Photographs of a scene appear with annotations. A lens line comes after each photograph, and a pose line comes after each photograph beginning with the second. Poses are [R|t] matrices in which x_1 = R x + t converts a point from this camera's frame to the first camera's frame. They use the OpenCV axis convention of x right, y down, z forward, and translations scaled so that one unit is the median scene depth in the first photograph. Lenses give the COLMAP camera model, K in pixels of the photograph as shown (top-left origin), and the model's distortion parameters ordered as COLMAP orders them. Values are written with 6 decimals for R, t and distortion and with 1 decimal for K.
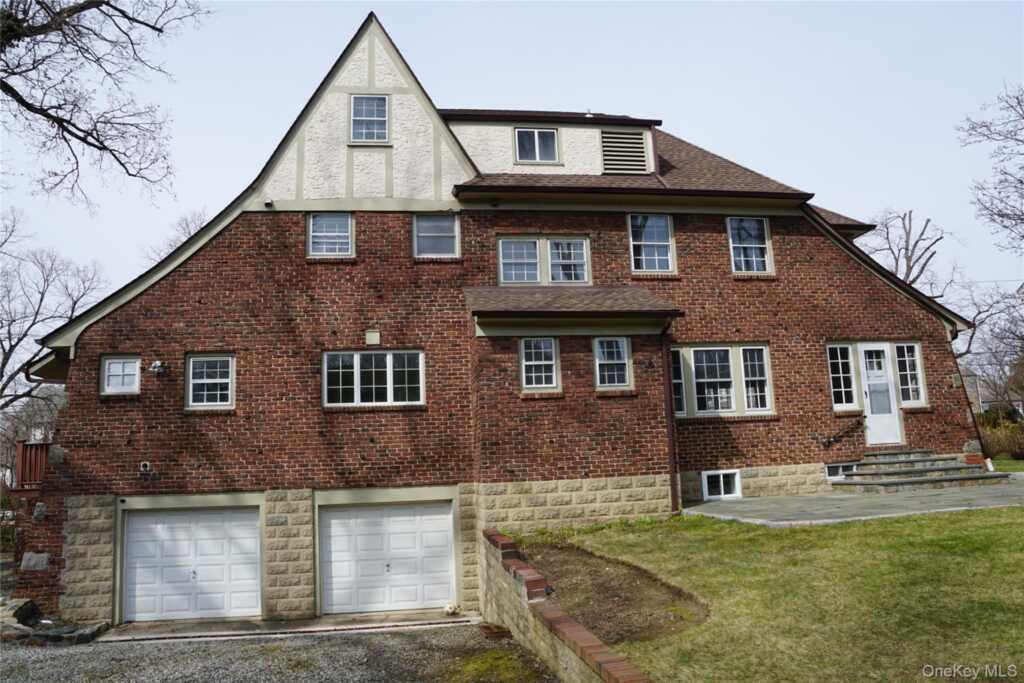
lens RADIAL K [[736.3, 0, 512.0], [0, 736.3, 341.5], [0, 0, 1]] dist [-0.168553, 0.124690]
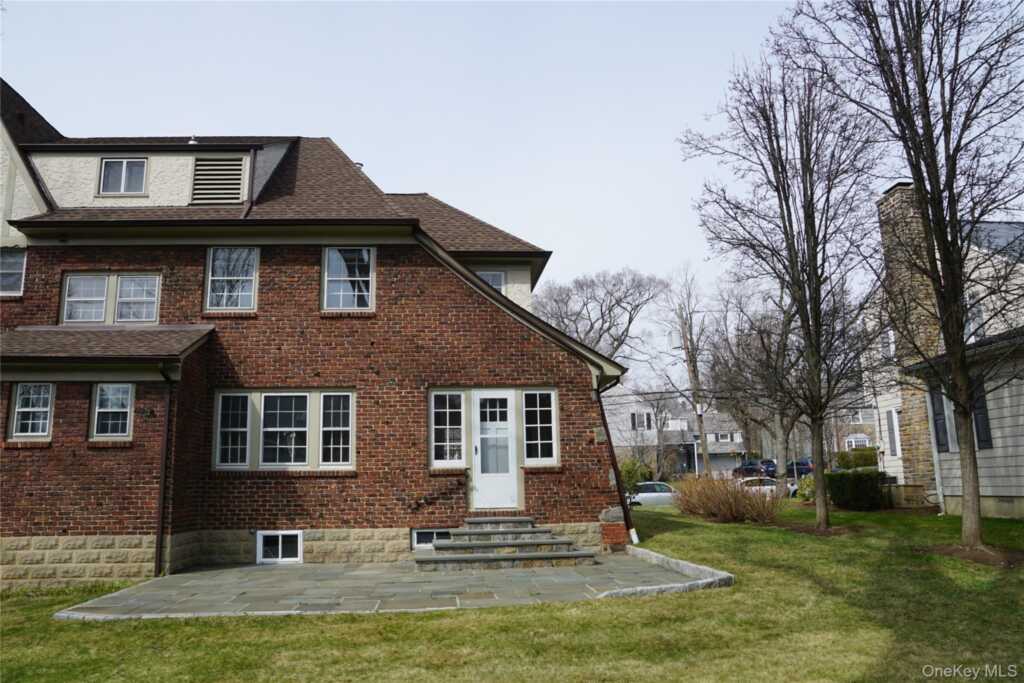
lens RADIAL K [[736.3, 0, 512.0], [0, 736.3, 341.5], [0, 0, 1]] dist [-0.168553, 0.124690]
pose [[0.998430, 0.007987, -0.055433, 0.602427], [-0.009310, 0.999677, -0.023647, -0.036970], [0.055226, 0.024126, 0.998182, 0.116515]]
